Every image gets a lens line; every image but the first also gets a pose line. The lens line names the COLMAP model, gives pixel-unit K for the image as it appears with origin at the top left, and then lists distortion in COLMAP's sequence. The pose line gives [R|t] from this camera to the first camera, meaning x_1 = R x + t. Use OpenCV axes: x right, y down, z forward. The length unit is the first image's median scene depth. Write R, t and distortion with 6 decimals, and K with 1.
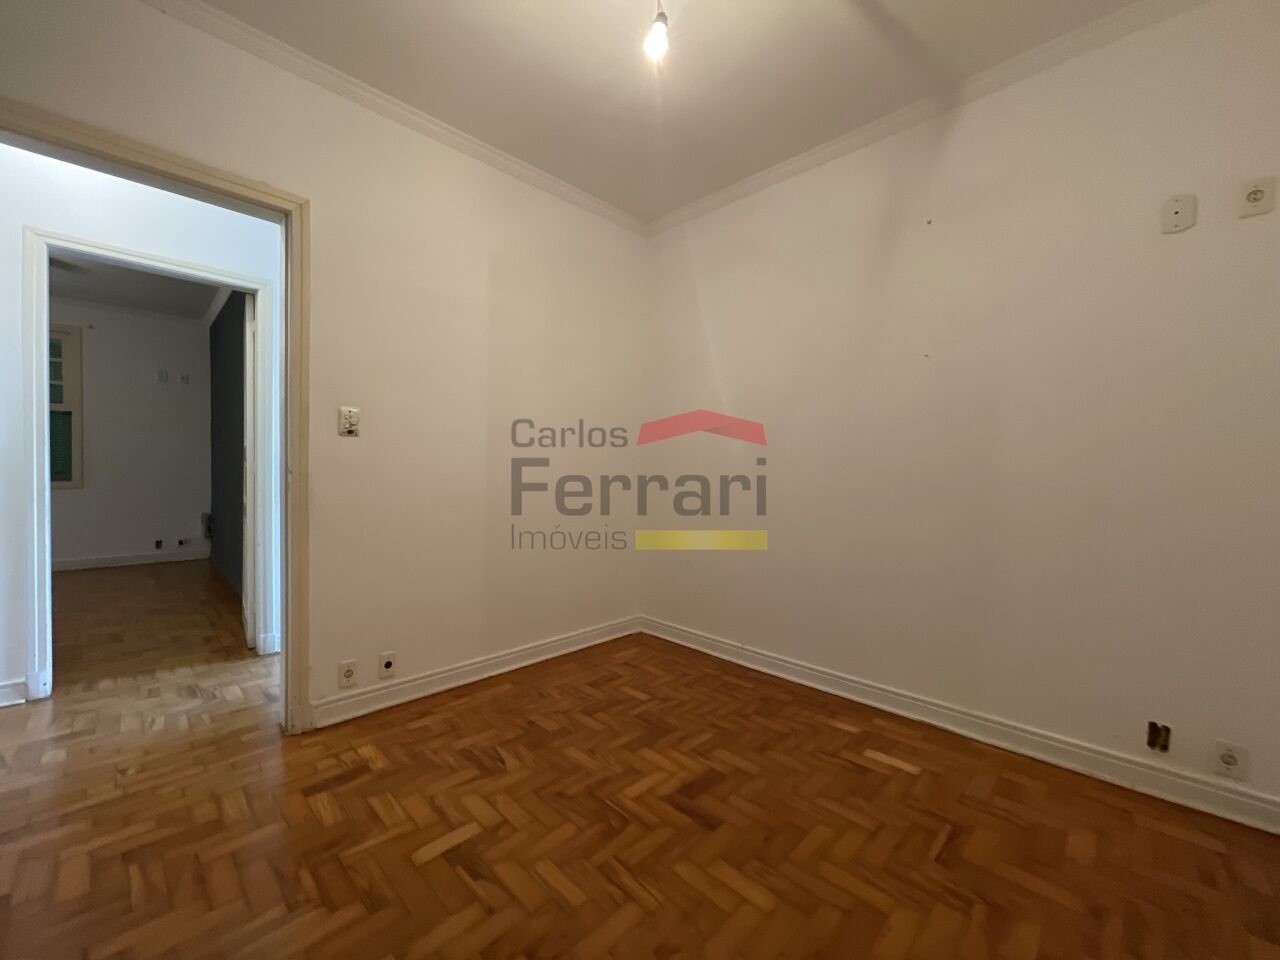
lens RADIAL K [[518.8, 0, 640.6], [0, 518.8, 476.9], [0, 0, 1]] dist [0.000167, 0.000971]
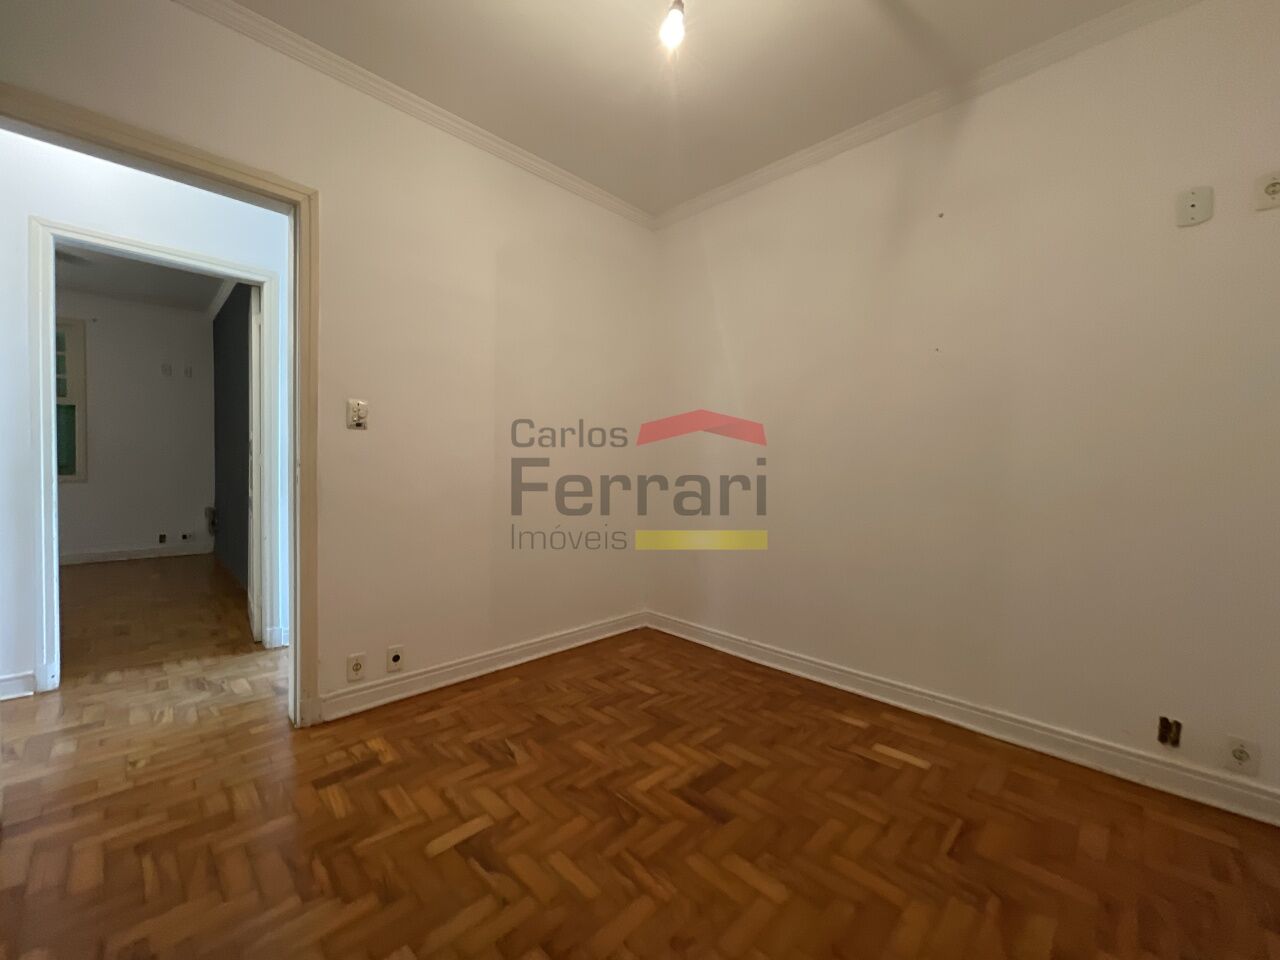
lens RADIAL K [[518.8, 0, 640.9], [0, 518.8, 476.8], [0, 0, 1]] dist [0.000167, 0.000971]
pose [[0.999996, 0.002658, -0.000689, -0.018604], [-0.002654, 0.999972, 0.006987, 0.004873], [0.000707, -0.006985, 0.999975, 0.003792]]
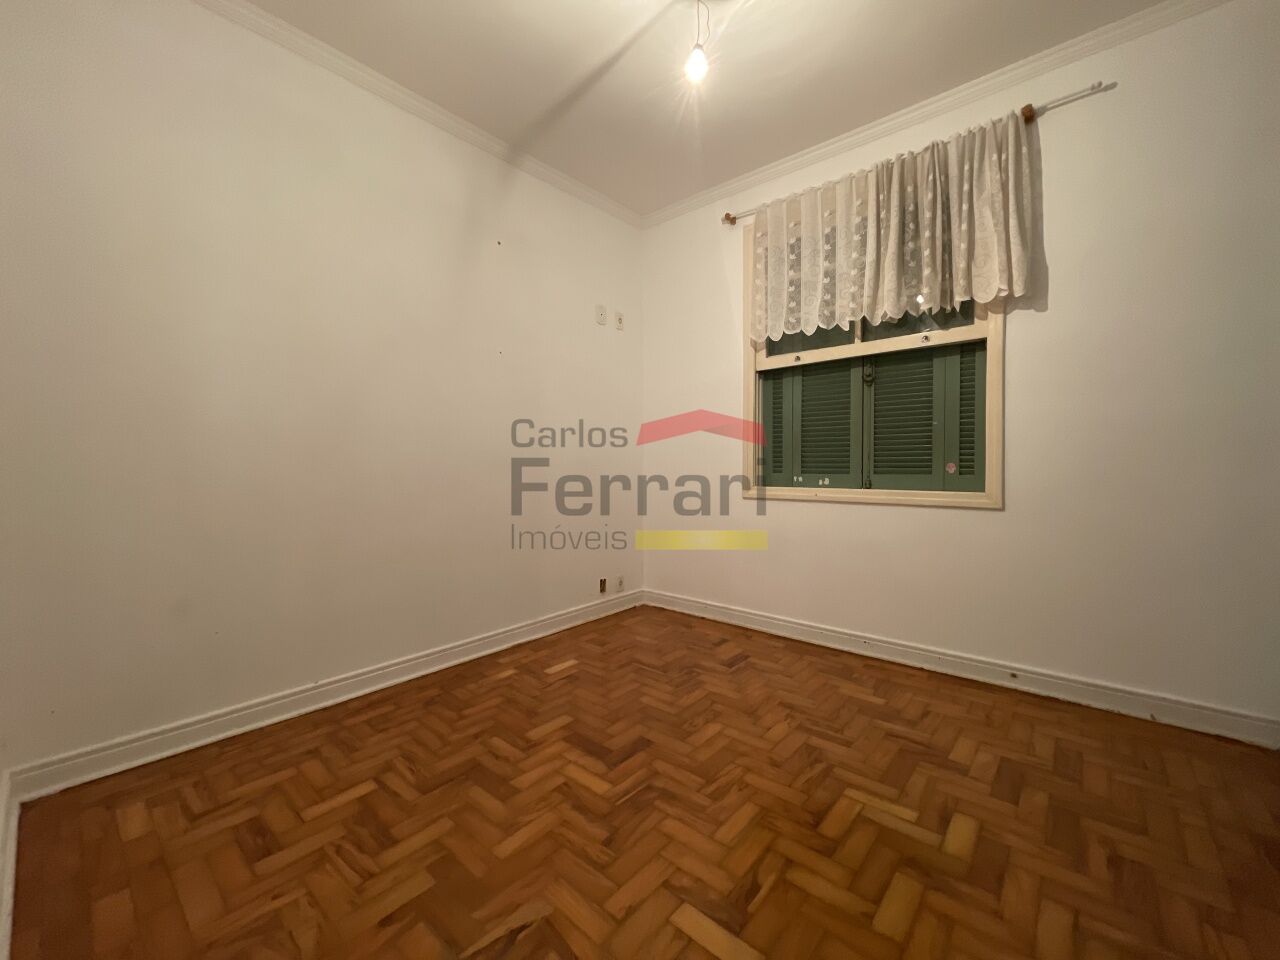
lens RADIAL K [[518.8, 0, 641.2], [0, 518.8, 477.1], [0, 0, 1]] dist [0.000167, 0.000971]
pose [[-0.064868, -0.039966, 0.997093, -0.838984], [0.016850, 0.999011, 0.041139, 0.019090], [-0.997752, 0.019470, -0.064130, 0.893421]]
